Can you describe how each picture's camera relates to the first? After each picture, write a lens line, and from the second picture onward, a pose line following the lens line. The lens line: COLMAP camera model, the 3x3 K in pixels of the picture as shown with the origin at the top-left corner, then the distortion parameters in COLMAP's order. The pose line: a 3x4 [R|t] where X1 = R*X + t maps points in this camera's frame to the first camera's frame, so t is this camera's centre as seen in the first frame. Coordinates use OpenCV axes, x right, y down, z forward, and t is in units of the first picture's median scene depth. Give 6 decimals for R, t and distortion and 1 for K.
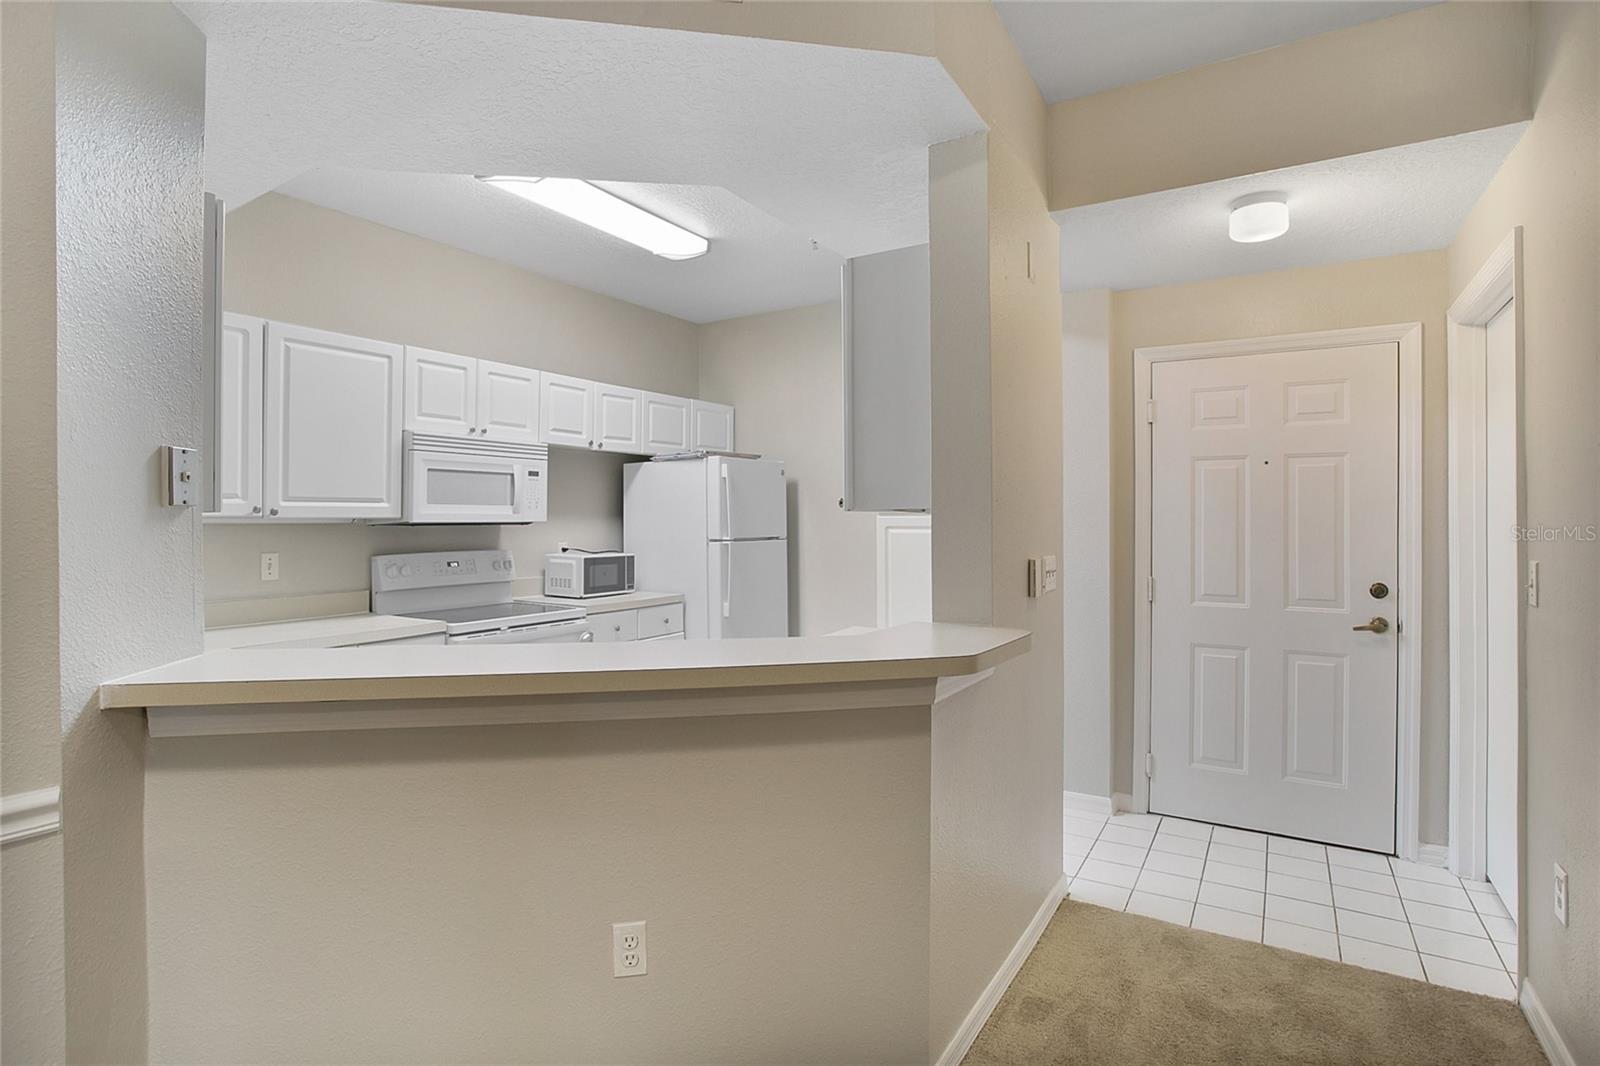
lens RADIAL K [[821.5, 0, 800.1], [0, 821.5, 523.5], [0, 0, 1]] dist [-0.092379, 0.051982]
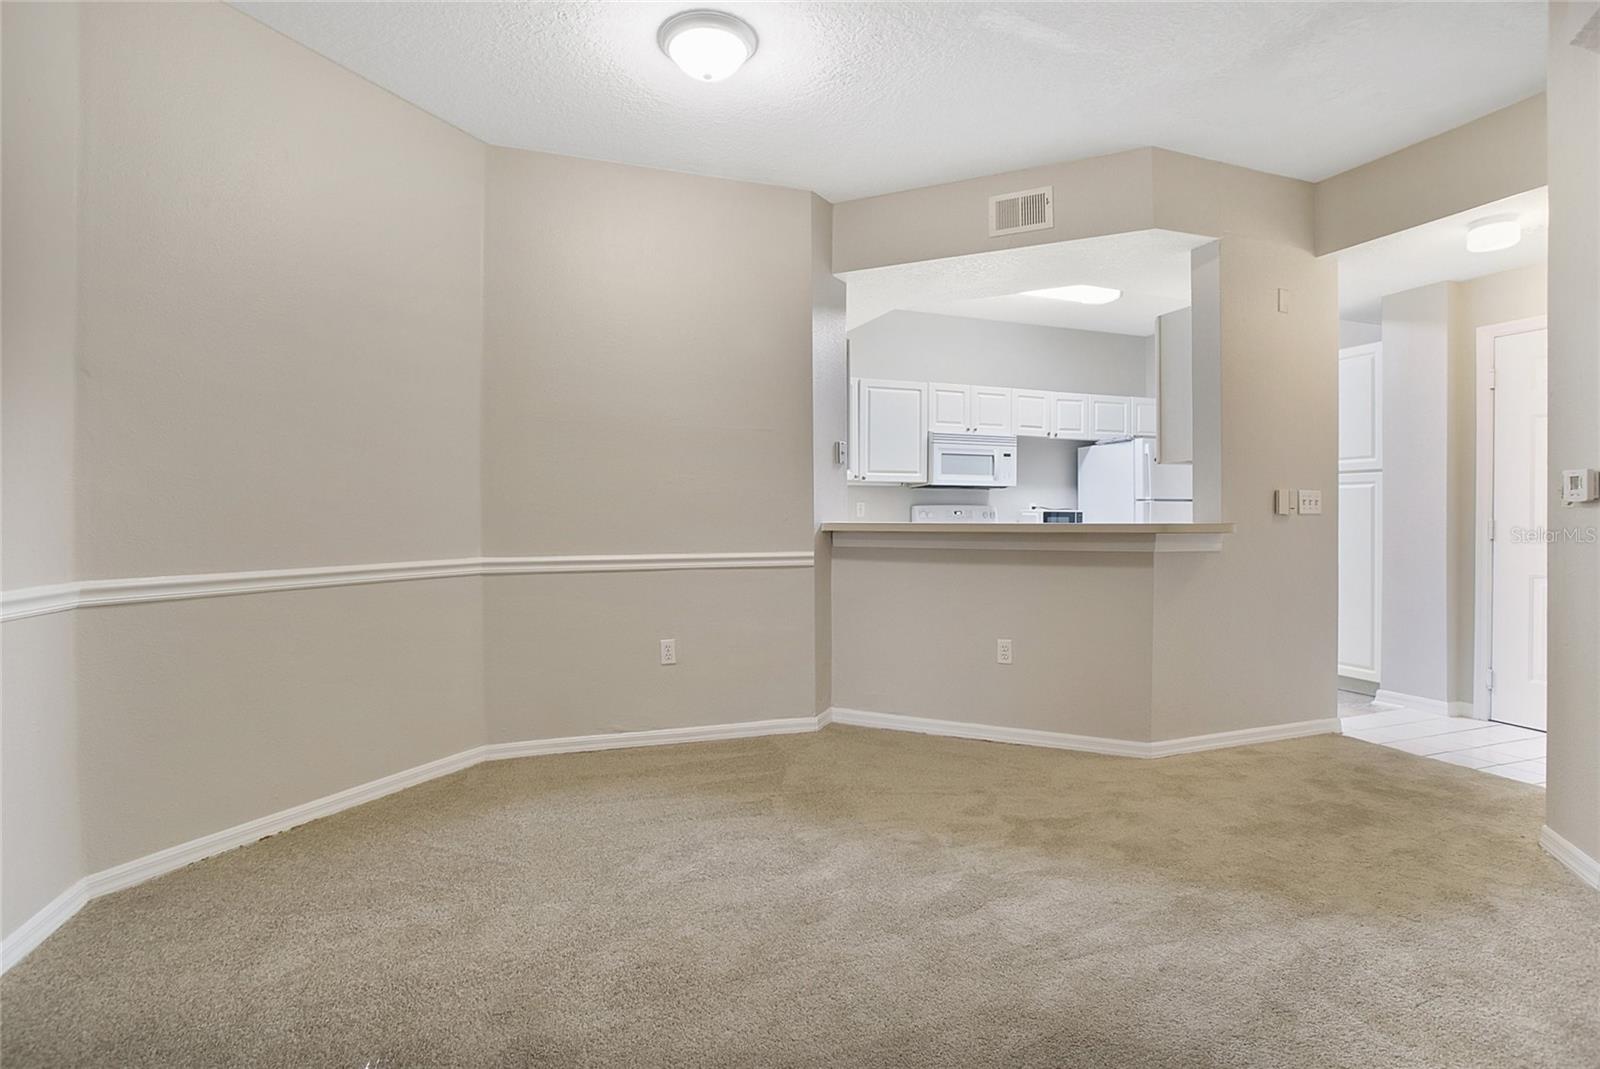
lens RADIAL K [[821.5, 0, 800.1], [0, 821.5, 525.0], [0, 0, 1]] dist [-0.092379, 0.051982]
pose [[0.803934, 0.004627, -0.594701, 0.305320], [-0.000636, 0.999976, 0.006921, 0.066641], [0.594718, -0.005186, 0.803917, -0.530633]]
